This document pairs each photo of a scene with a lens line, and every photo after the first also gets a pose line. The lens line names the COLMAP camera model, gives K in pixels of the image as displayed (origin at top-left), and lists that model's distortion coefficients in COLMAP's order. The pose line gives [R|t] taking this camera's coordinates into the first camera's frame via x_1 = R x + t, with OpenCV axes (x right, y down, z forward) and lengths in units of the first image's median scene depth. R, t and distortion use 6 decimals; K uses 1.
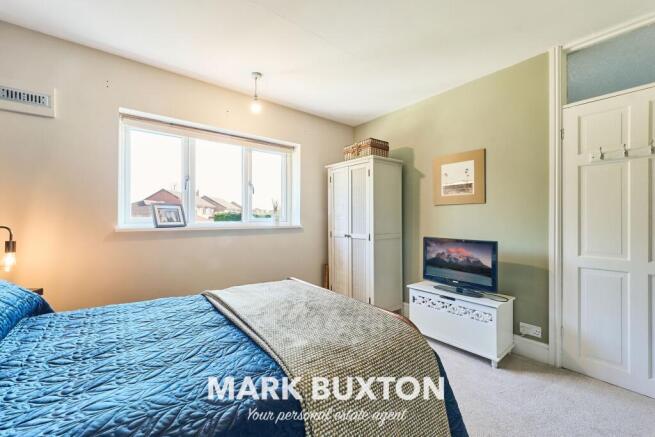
lens RADIAL K [[267.4, 0, 327.5], [0, 267.4, 218.5], [0, 0, 1]] dist [-0.000124, -0.000005]
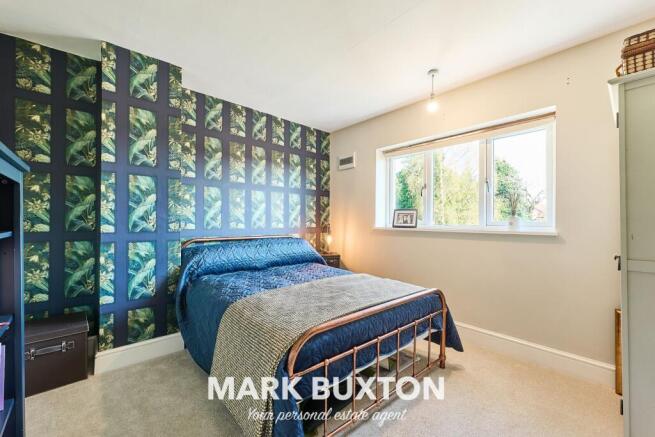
lens RADIAL K [[267.4, 0, 327.5], [0, 267.4, 218.5], [0, 0, 1]] dist [-0.000124, -0.000005]
pose [[0.047208, -0.008935, -0.998845, 0.675952], [-0.007450, 0.999929, -0.009297, 0.003575], [0.998857, 0.007880, 0.047138, 0.570492]]
